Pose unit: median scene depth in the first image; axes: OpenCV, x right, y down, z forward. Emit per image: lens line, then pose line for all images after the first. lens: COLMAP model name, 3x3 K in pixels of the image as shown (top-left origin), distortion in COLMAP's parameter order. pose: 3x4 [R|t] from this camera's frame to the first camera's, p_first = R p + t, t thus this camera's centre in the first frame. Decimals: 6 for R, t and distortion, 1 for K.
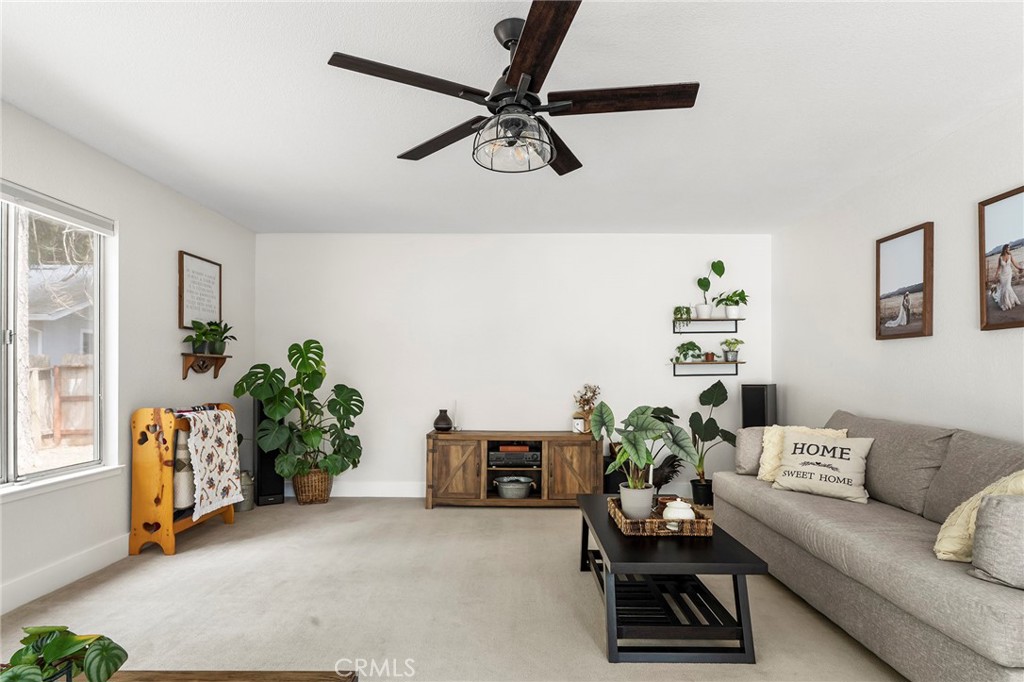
lens RADIAL K [[554.6, 0, 510.7], [0, 554.6, 367.7], [0, 0, 1]] dist [0.004484, -0.000584]
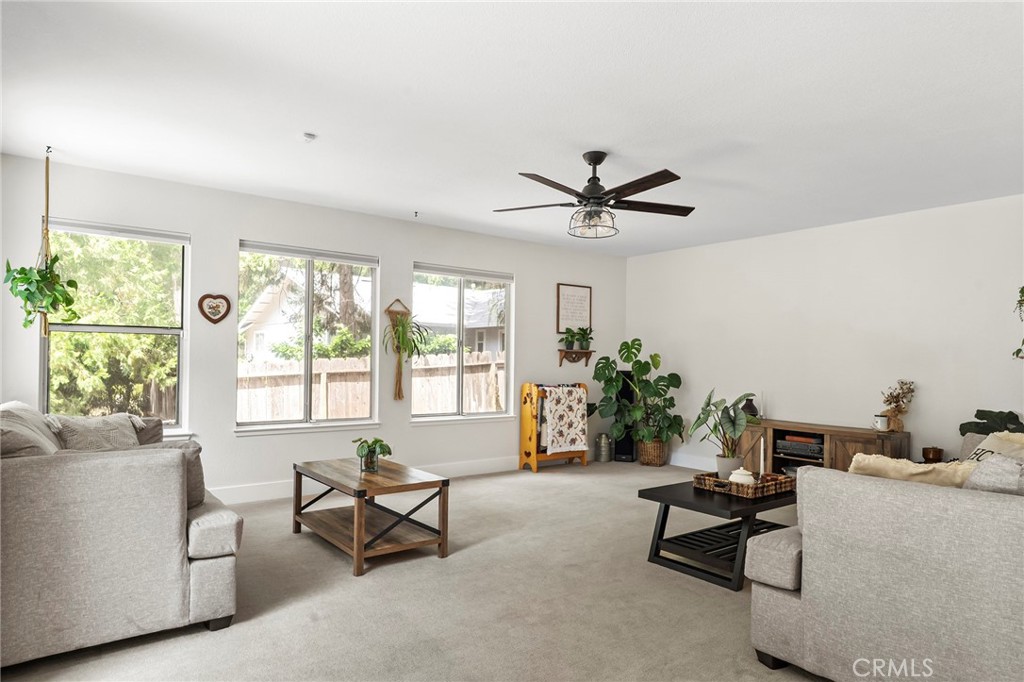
lens RADIAL K [[610.5, 0, 510.6], [0, 610.5, 350.8], [0, 0, 1]] dist [-0.004527, 0.000661]
pose [[0.622938, -0.002698, -0.782267, 0.656931], [-0.008470, 0.999912, -0.010194, -0.004014], [0.782226, 0.012976, 0.622860, -0.160284]]
